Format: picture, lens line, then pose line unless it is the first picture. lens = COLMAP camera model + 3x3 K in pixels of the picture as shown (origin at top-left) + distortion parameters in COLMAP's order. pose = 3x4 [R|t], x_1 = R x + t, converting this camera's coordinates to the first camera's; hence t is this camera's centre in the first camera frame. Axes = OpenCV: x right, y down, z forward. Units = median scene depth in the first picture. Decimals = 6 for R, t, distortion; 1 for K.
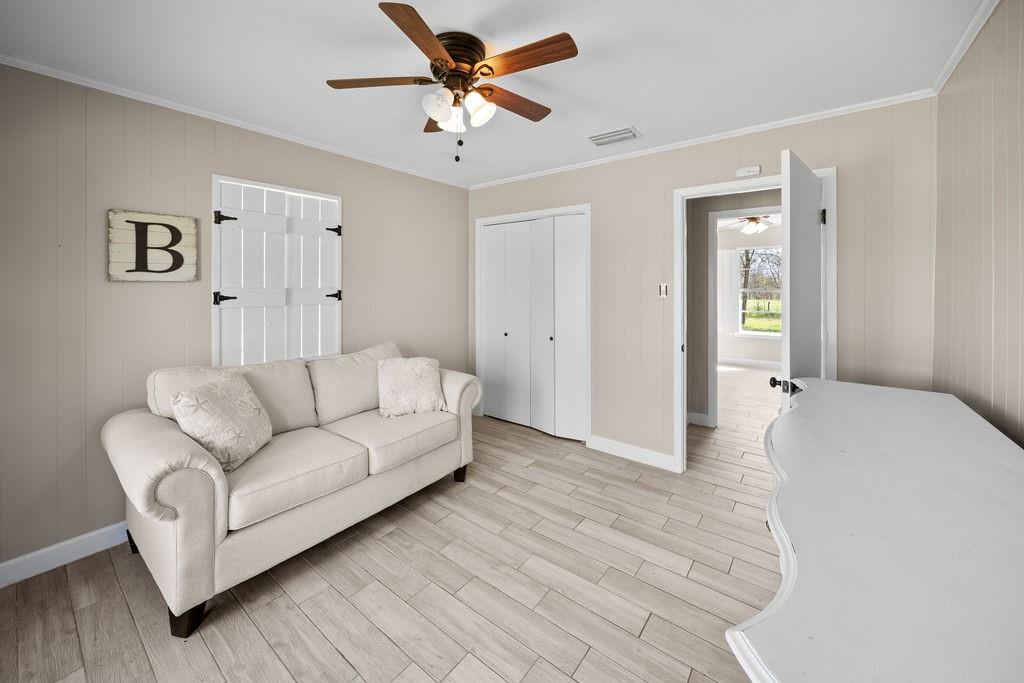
lens RADIAL K [[399.0, 0, 505.1], [0, 399.0, 289.0], [0, 0, 1]] dist [0.014074, 0.000253]
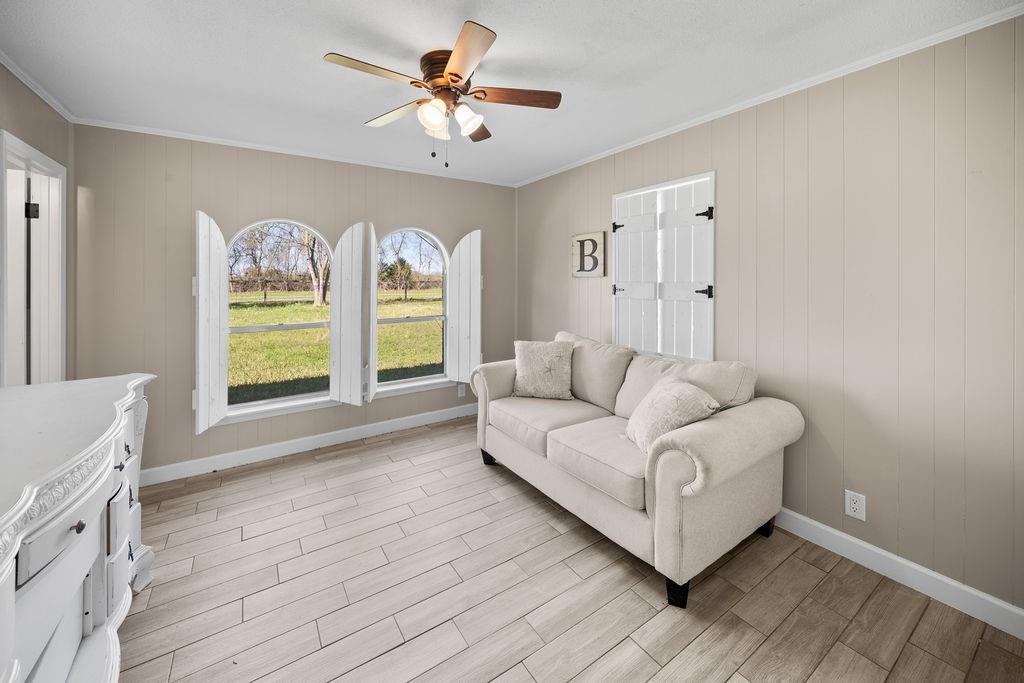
lens RADIAL K [[399.0, 0, 507.6], [0, 399.0, 277.9], [0, 0, 1]] dist [0.014074, 0.000253]
pose [[-0.309827, 0.009676, -0.950744, 0.644562], [0.005757, 0.999949, 0.008301, -0.028198], [0.950776, -0.002902, -0.309866, 1.106370]]
